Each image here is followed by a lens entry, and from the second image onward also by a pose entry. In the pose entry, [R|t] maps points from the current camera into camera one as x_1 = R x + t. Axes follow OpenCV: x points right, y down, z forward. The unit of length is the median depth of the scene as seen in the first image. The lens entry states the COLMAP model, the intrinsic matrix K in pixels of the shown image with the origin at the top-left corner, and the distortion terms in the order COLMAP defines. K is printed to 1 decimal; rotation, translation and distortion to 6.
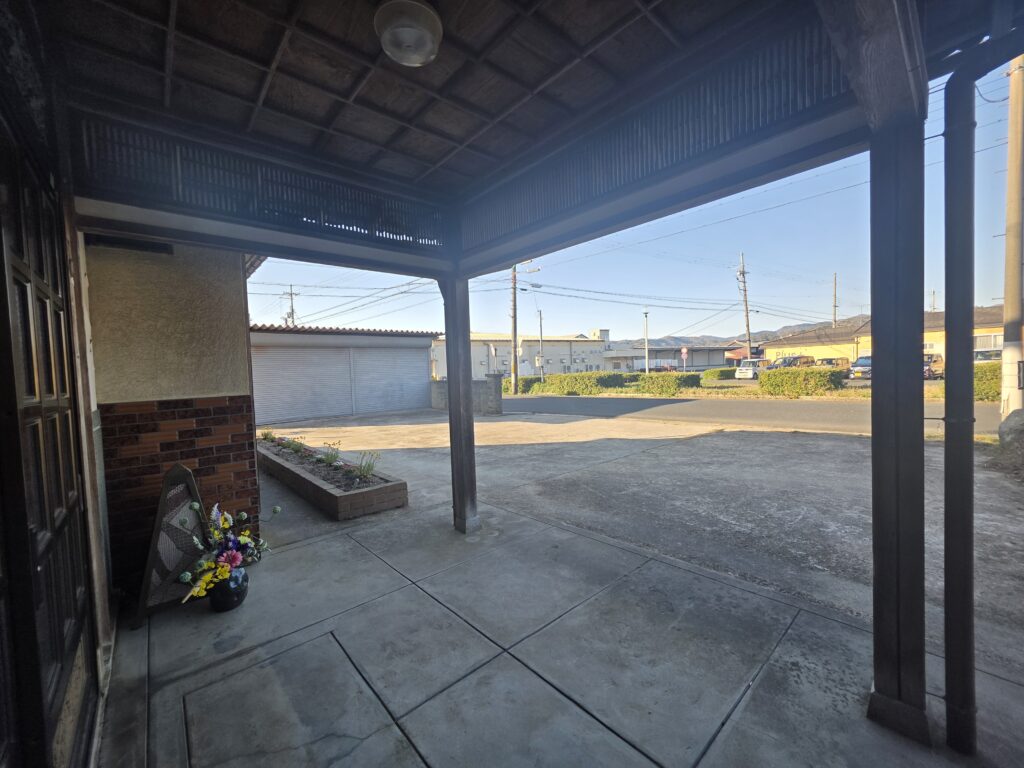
lens RADIAL K [[409.0, 0, 508.4], [0, 409.0, 385.4], [0, 0, 1]] dist [-0.001012, 0.000190]
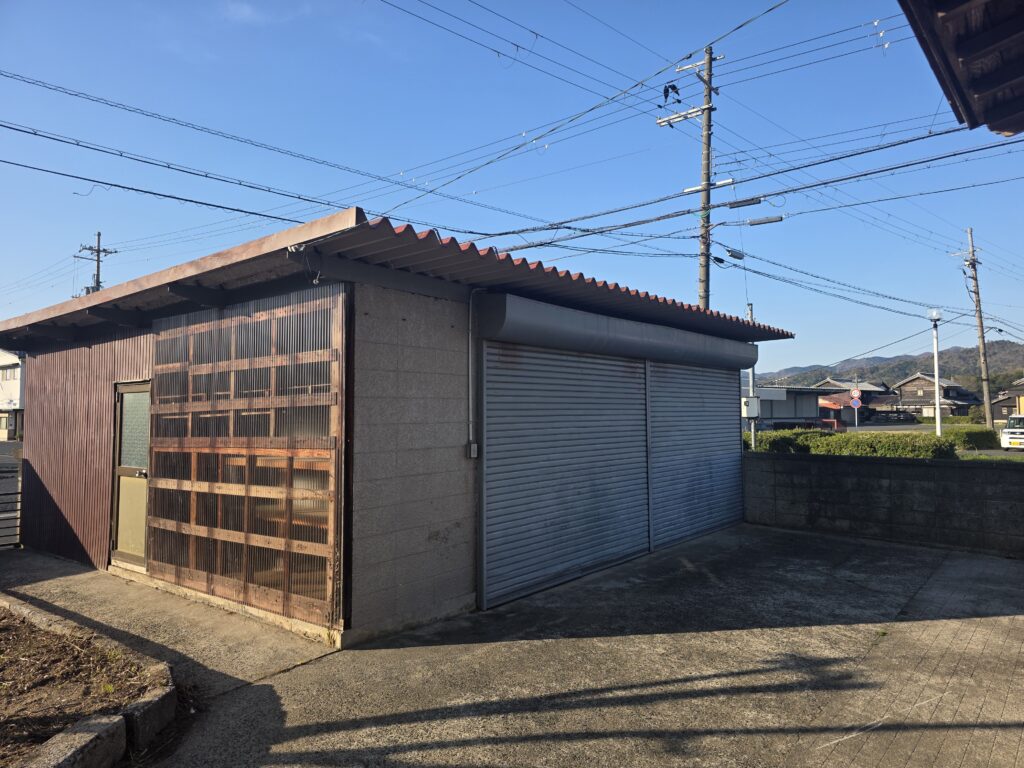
lens RADIAL K [[687.1, 0, 514.6], [0, 687.1, 381.7], [0, 0, 1]] dist [0.034586, 0.000853]
pose [[0.987568, 0.036924, 0.152795, -0.325652], [-0.023321, 0.995680, -0.089879, -0.009044], [-0.155453, 0.085199, 0.984162, 0.236507]]
